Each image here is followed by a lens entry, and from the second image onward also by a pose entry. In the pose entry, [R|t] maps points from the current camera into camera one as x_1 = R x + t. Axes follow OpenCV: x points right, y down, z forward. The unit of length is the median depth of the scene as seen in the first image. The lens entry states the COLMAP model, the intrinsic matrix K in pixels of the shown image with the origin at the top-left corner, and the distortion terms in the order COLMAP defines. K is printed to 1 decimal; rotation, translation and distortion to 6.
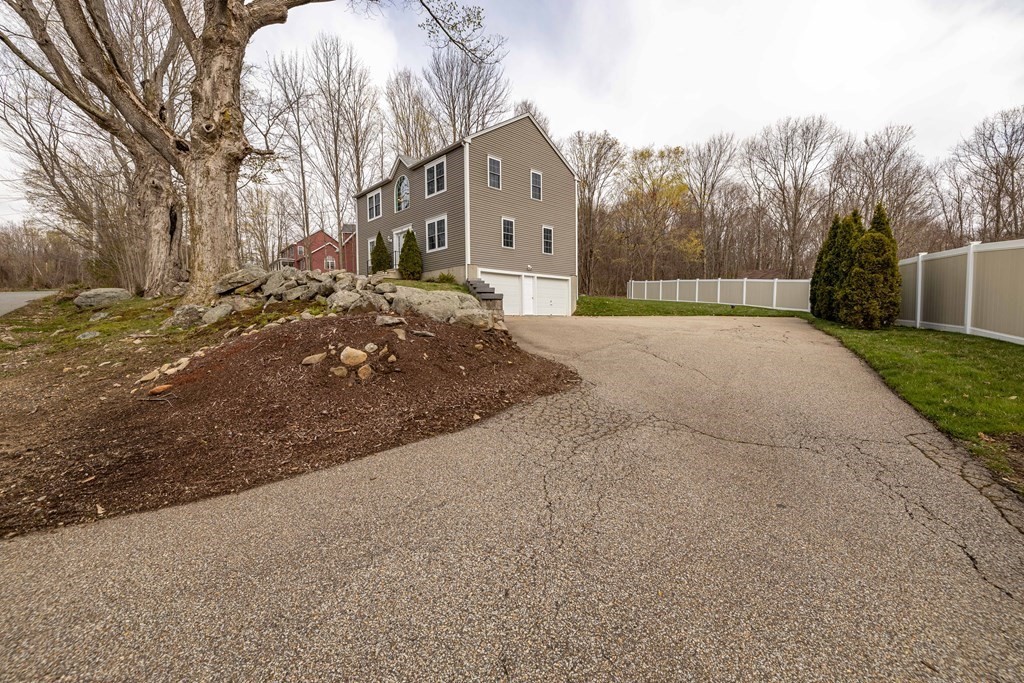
lens RADIAL K [[469.2, 0, 505.2], [0, 469.2, 349.4], [0, 0, 1]] dist [-0.002252, 0.000710]
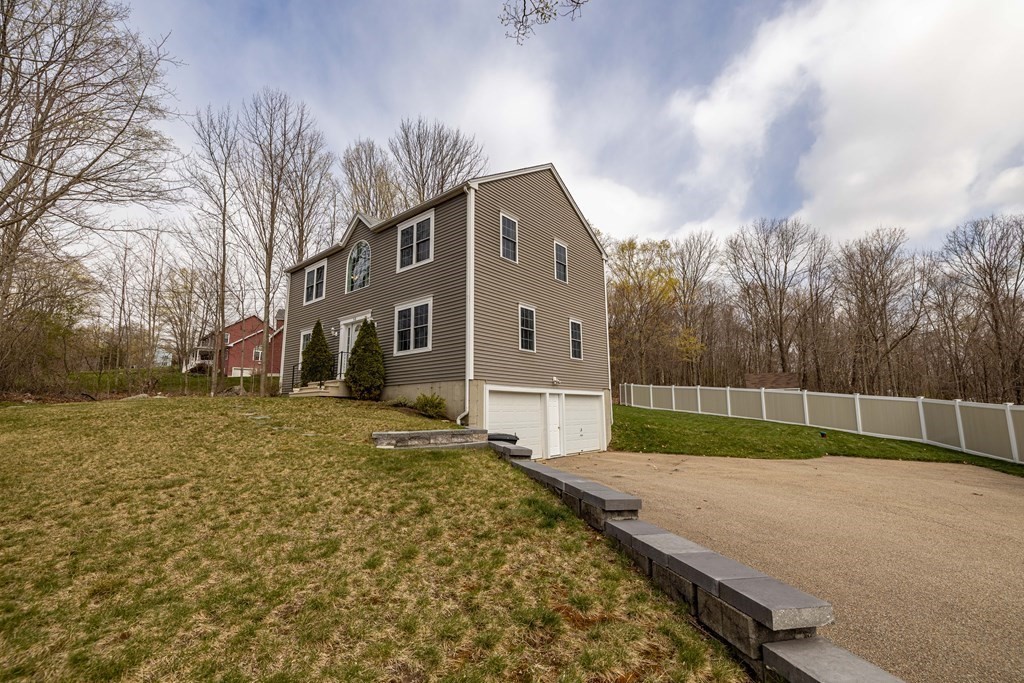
lens RADIAL K [[469.2, 0, 514.0], [0, 469.2, 331.9], [0, 0, 1]] dist [-0.002252, 0.000710]
pose [[0.991325, 0.022864, 0.129429, -0.088287], [0.006854, 0.974420, -0.224628, -0.093354], [-0.131254, 0.223566, 0.965811, 0.361507]]
